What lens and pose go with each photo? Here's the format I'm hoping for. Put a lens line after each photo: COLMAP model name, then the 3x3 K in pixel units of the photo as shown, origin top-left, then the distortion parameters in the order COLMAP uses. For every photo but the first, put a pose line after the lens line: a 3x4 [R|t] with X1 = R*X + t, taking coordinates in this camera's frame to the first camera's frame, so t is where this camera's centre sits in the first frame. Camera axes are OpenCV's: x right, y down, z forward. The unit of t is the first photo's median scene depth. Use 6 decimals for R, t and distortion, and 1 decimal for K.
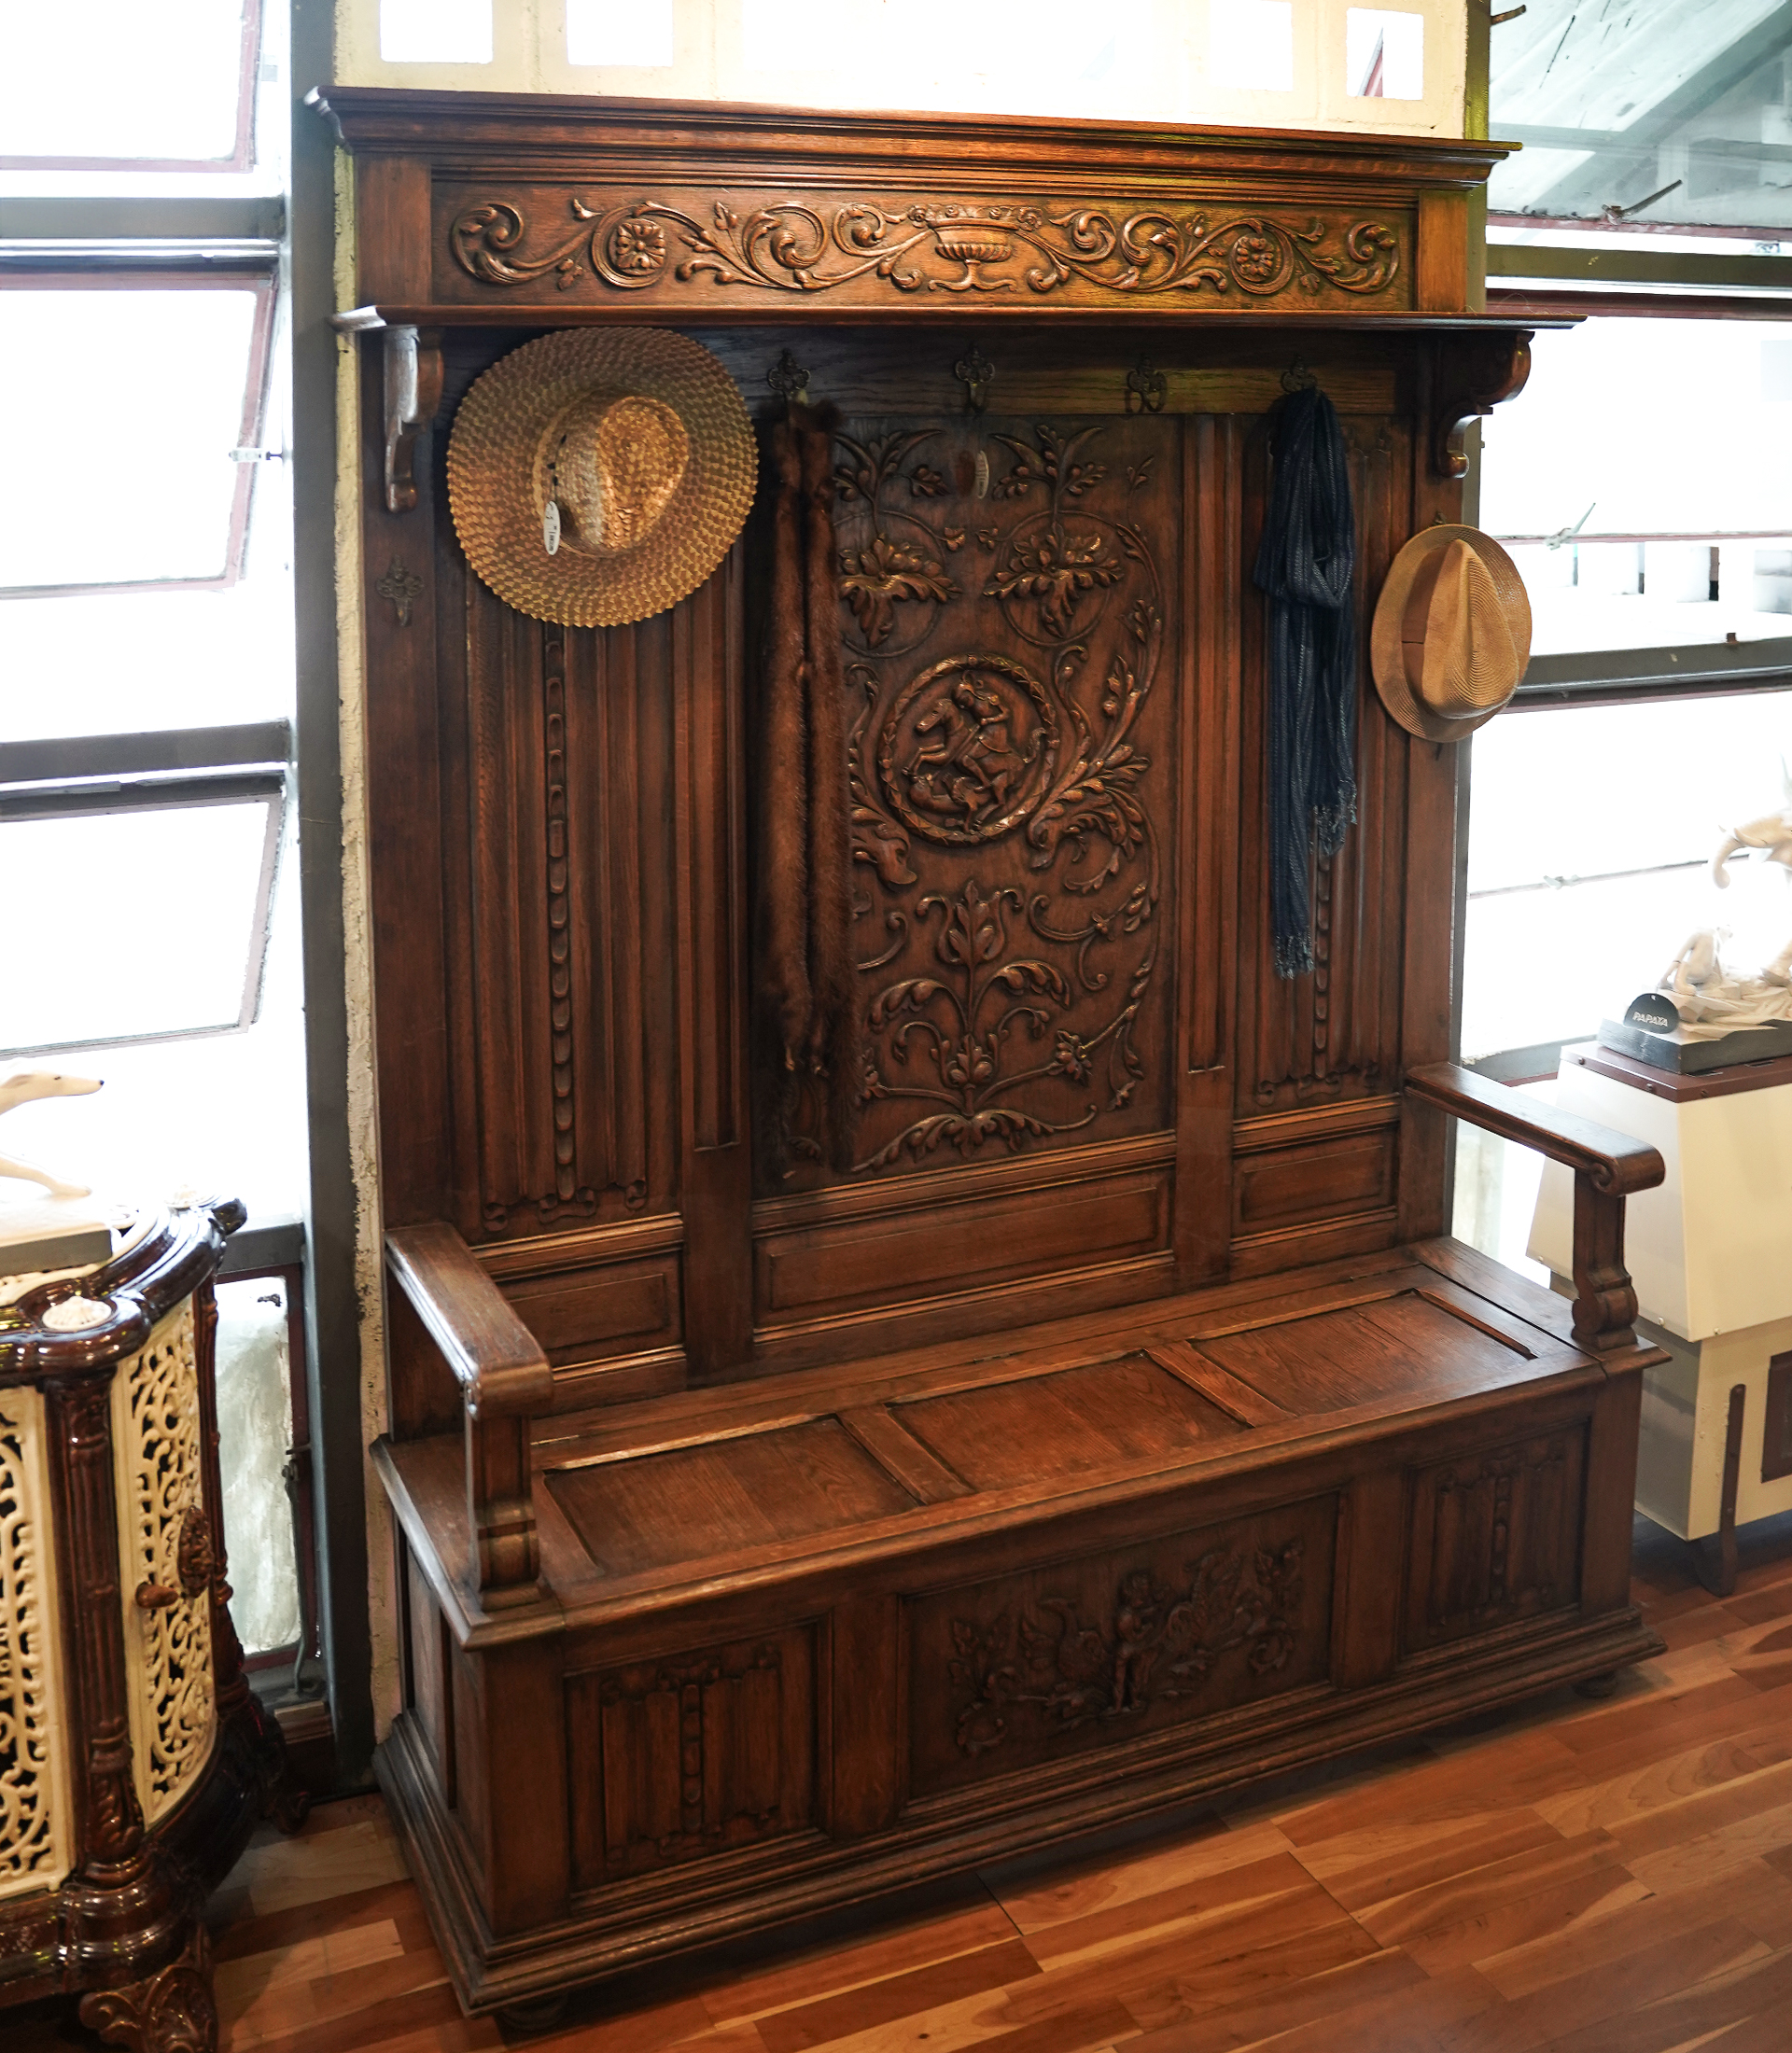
lens RADIAL K [[2357.5, 0, 1056.3], [0, 2357.5, 861.5], [0, 0, 1]] dist [-0.089778, 0.059426]
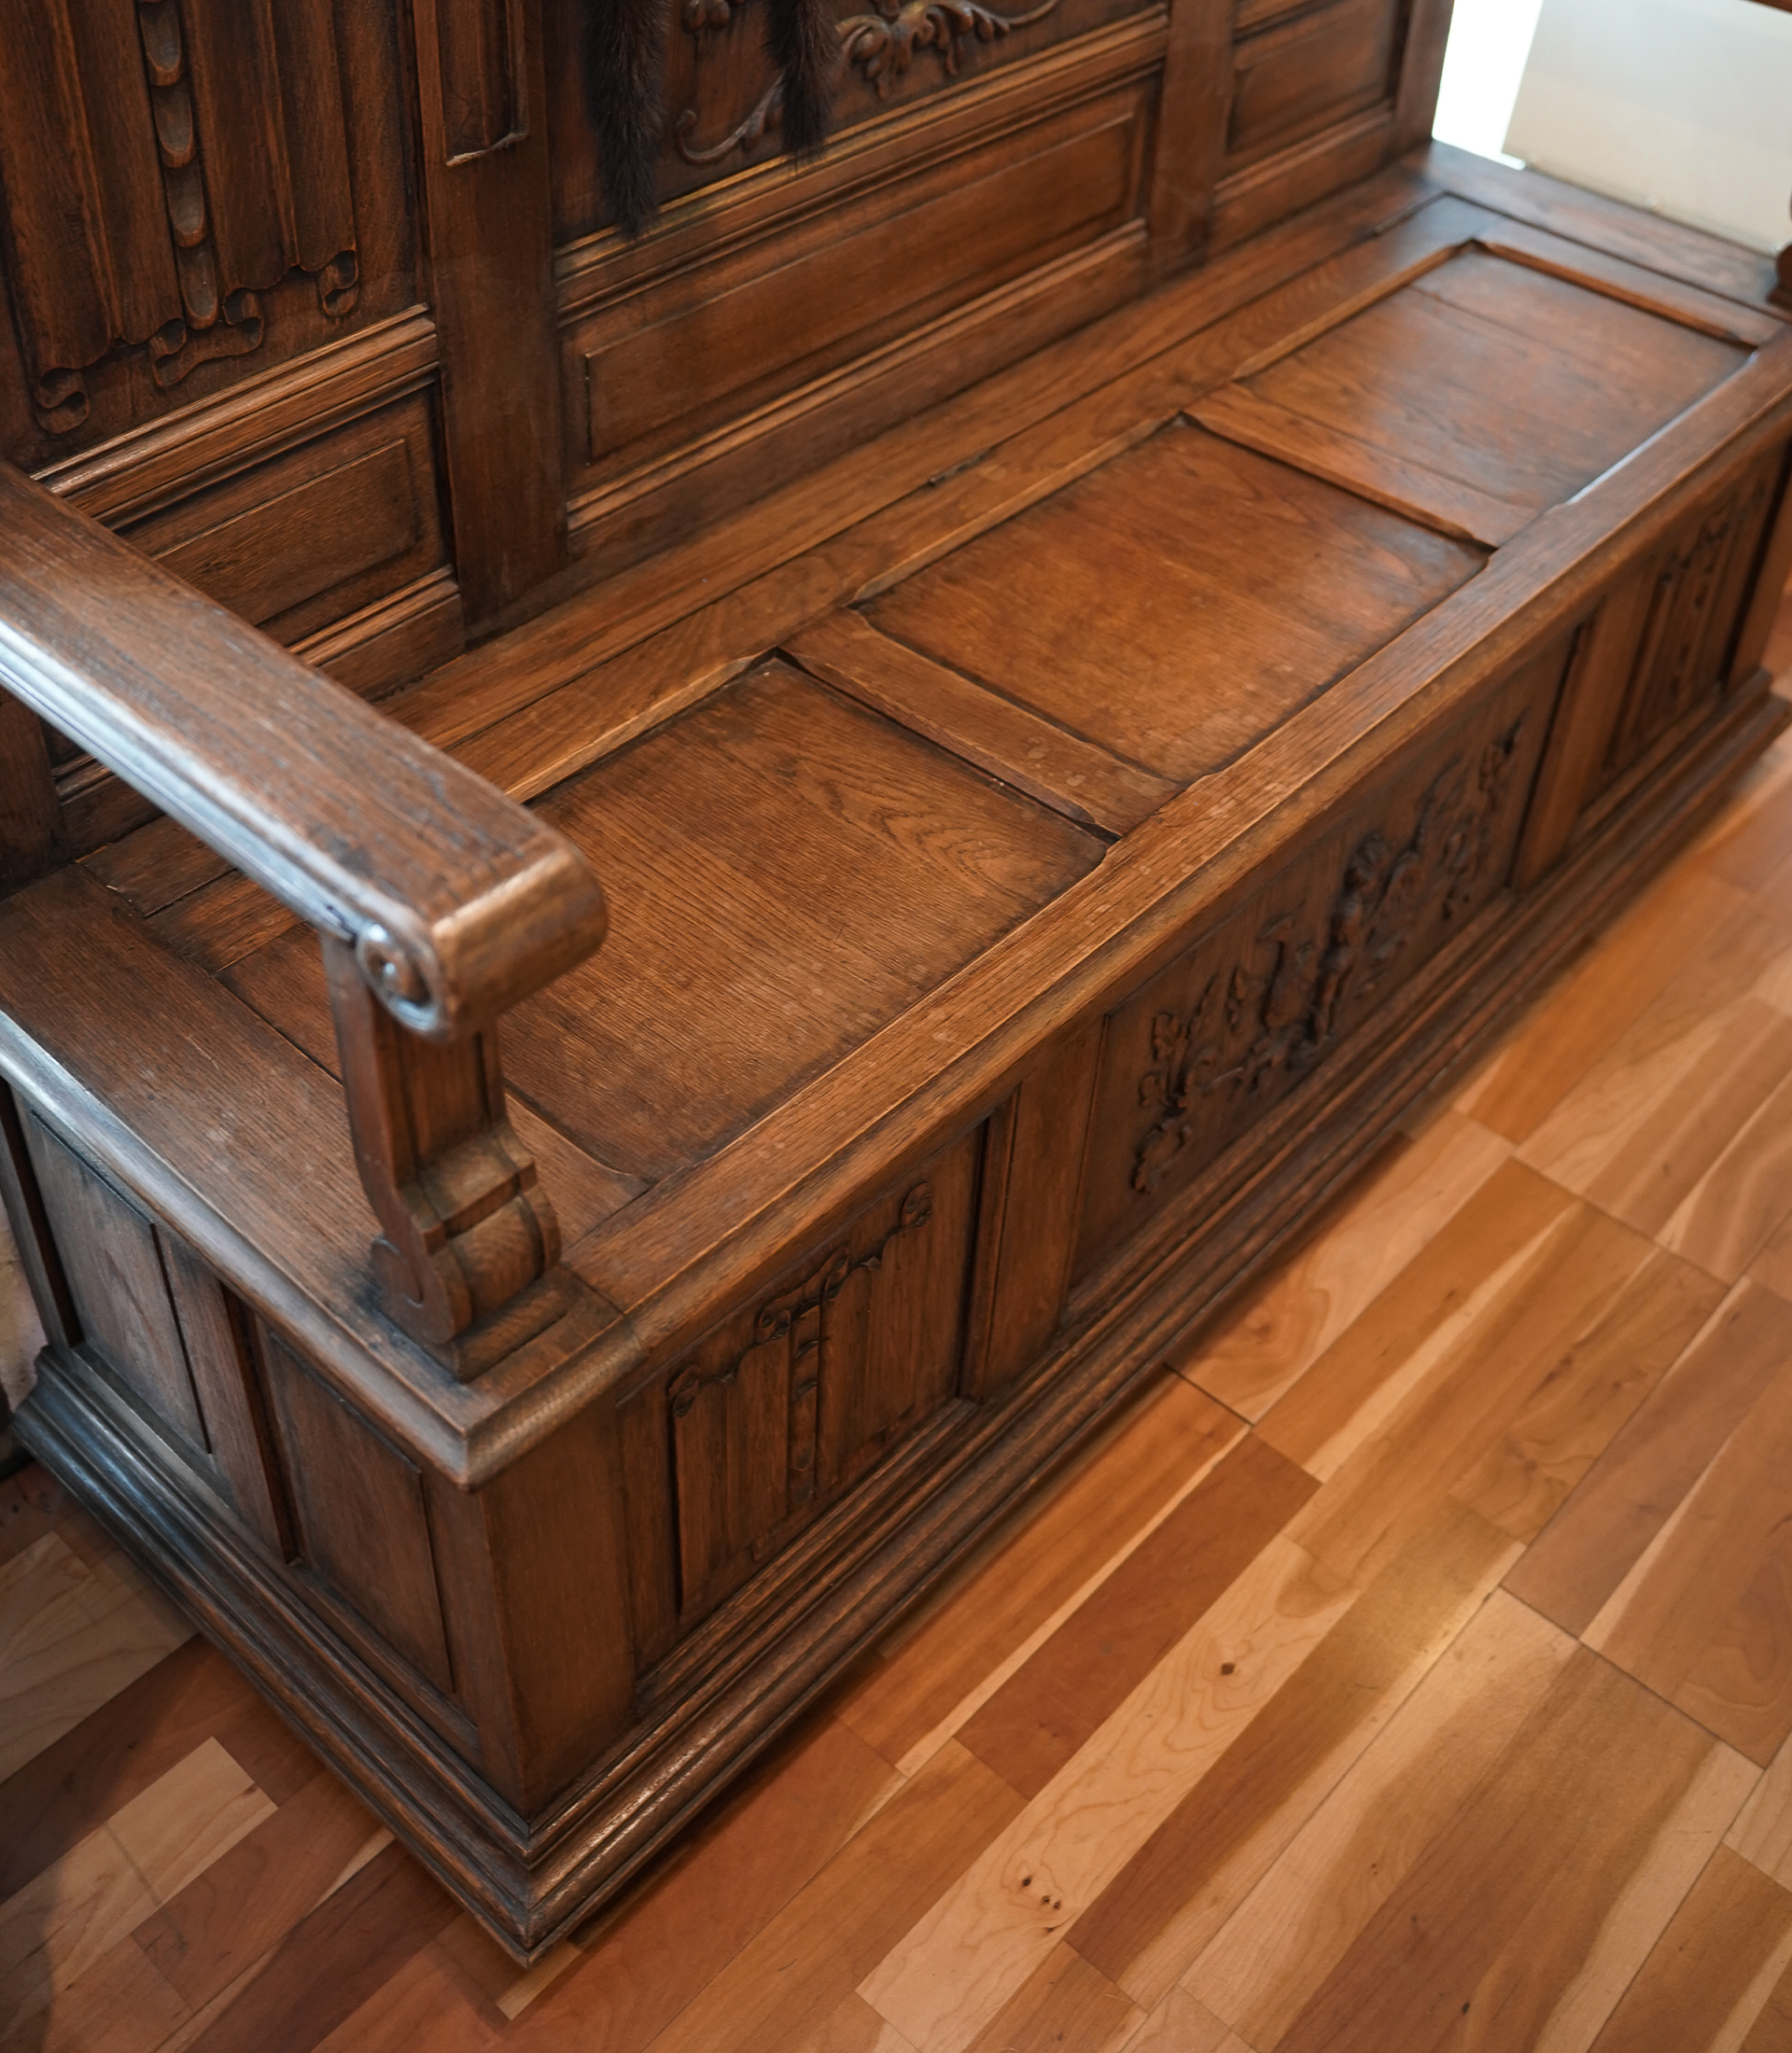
lens RADIAL K [[2303.3, 0, 941.3], [0, 2303.3, 901.6], [0, 0, 1]] dist [-0.135195, 0.046780]
pose [[0.927445, -0.214722, 0.306171, -0.233665], [0.034106, 0.863881, 0.502539, 0.032888], [-0.372401, -0.455635, 0.808526, 0.571057]]
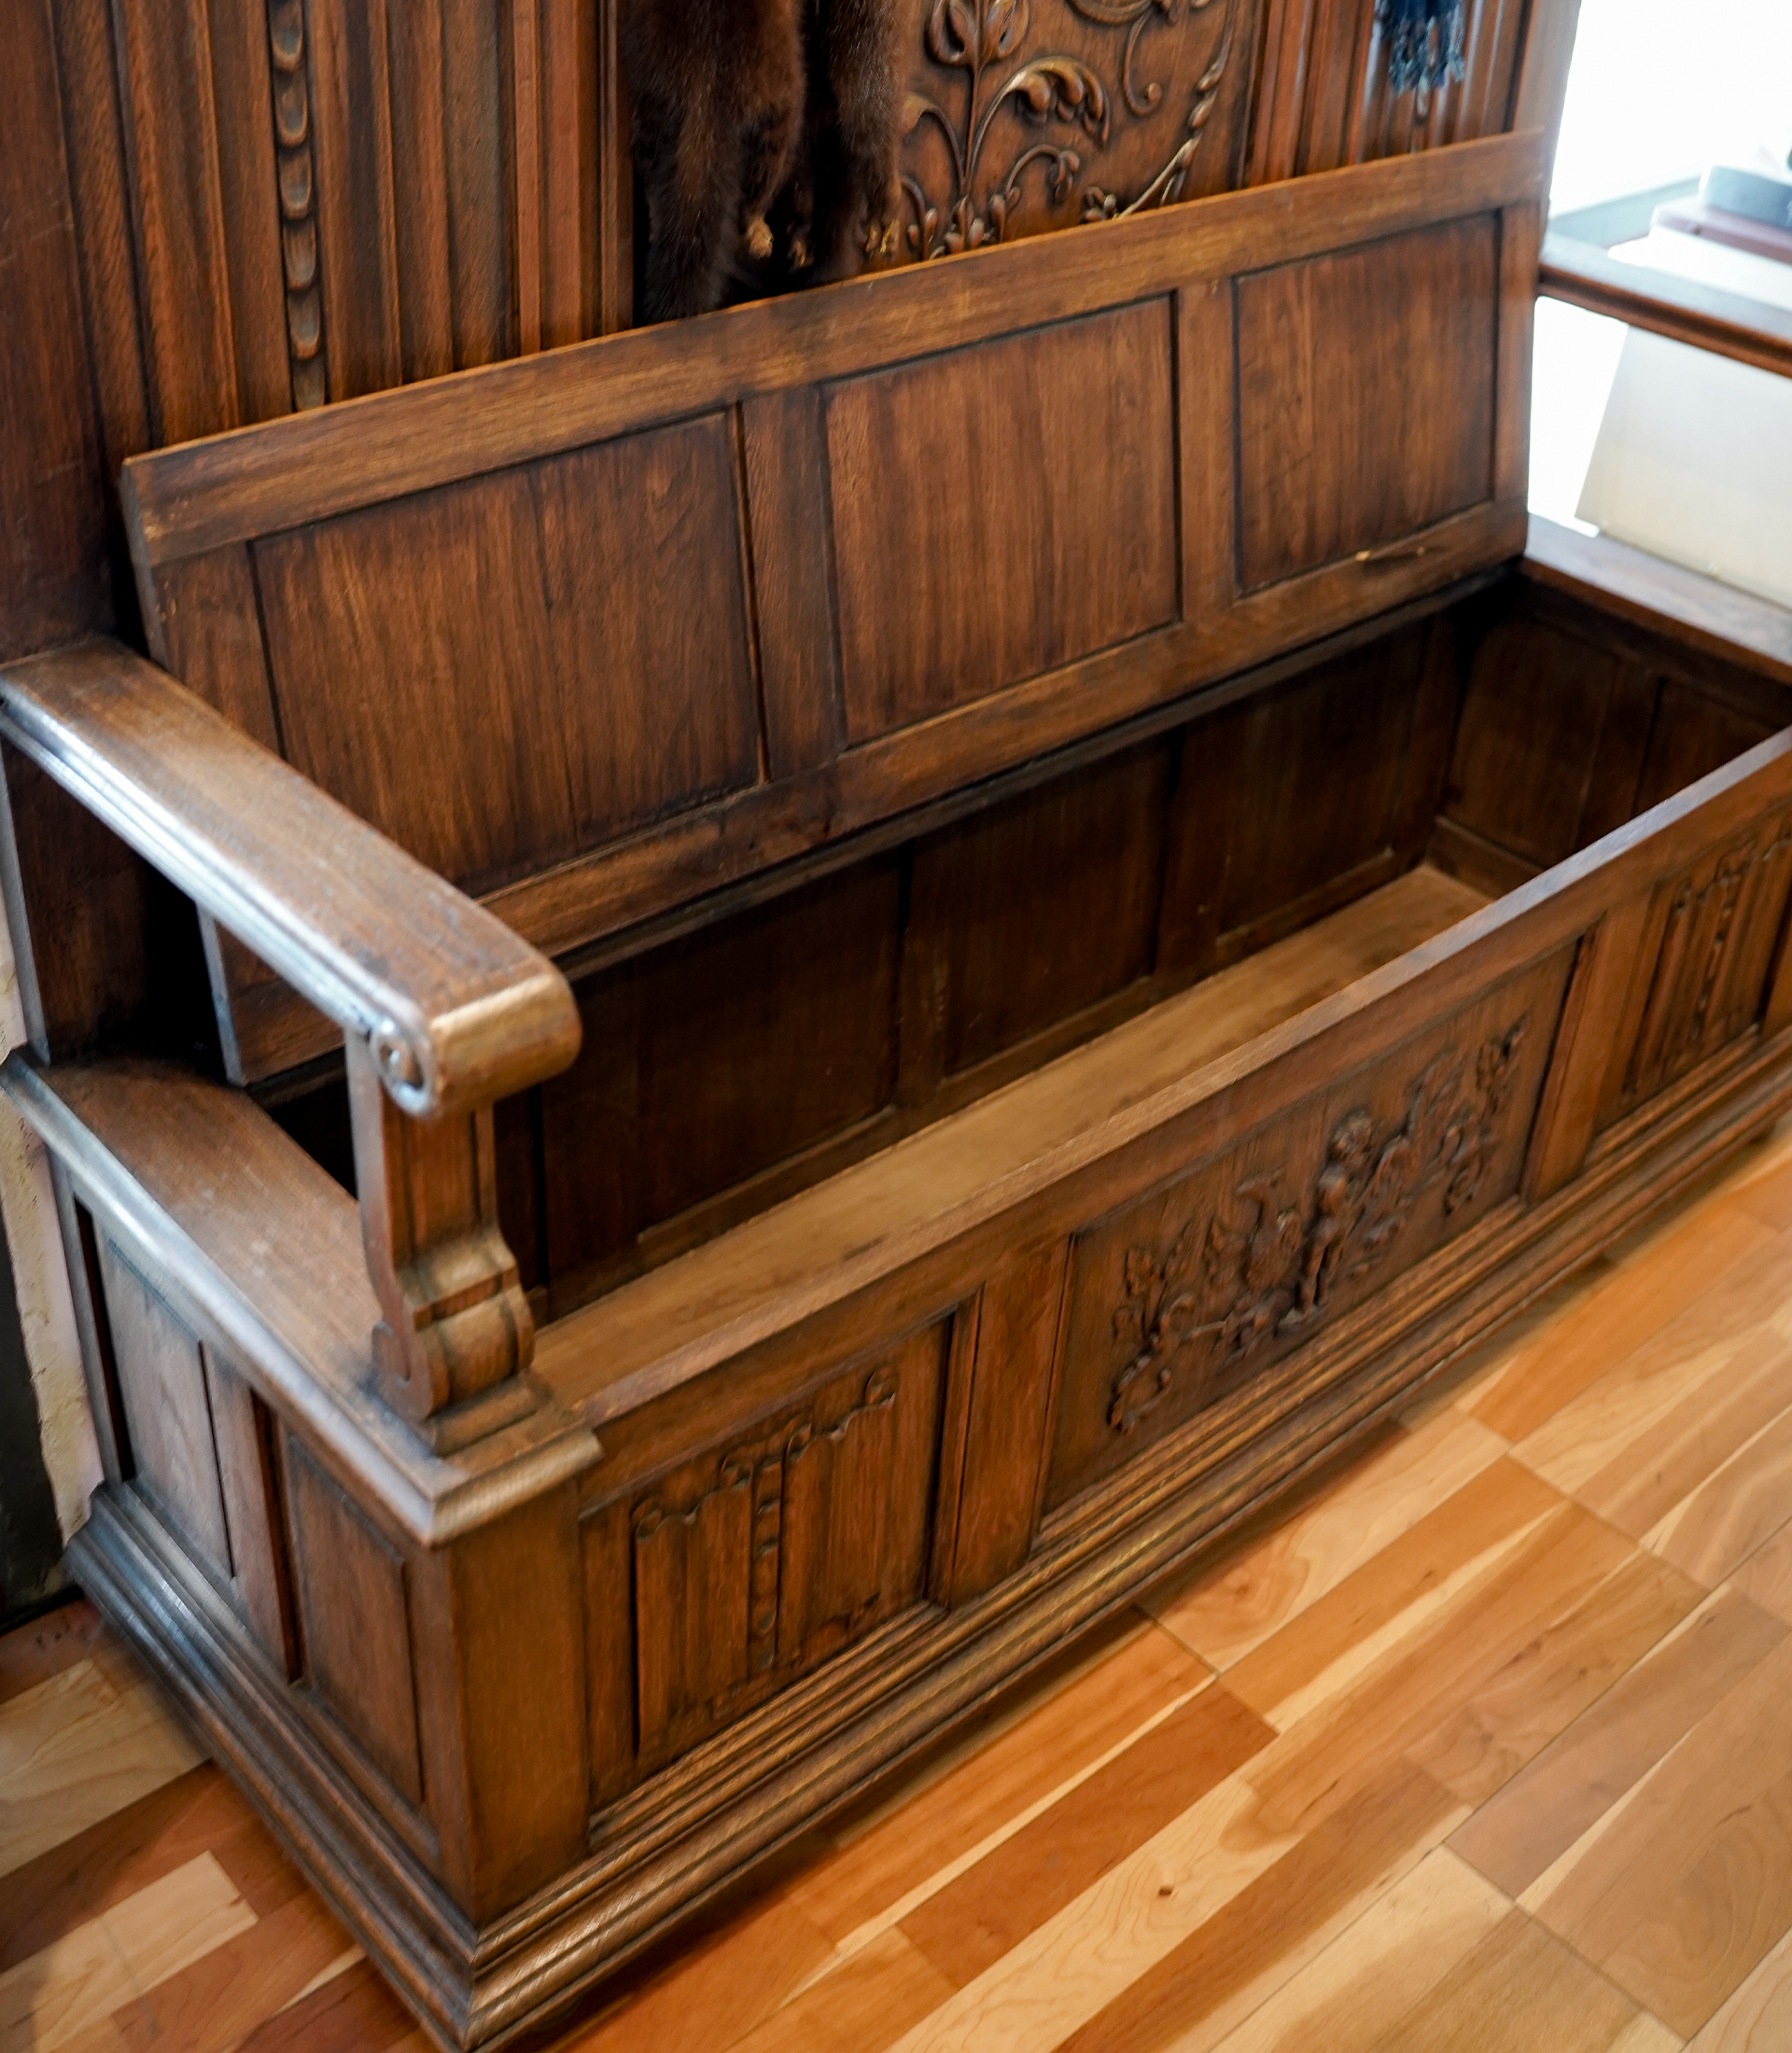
lens RADIAL K [[2386.7, 0, 896.0], [0, 2386.7, 1026.5], [0, 0, 1]] dist [-0.104042, -0.033980]
pose [[0.964074, -0.114525, 0.239676, -0.223898], [0.010954, 0.918658, 0.394903, 0.036761], [-0.265406, -0.378090, 0.886909, 0.483264]]
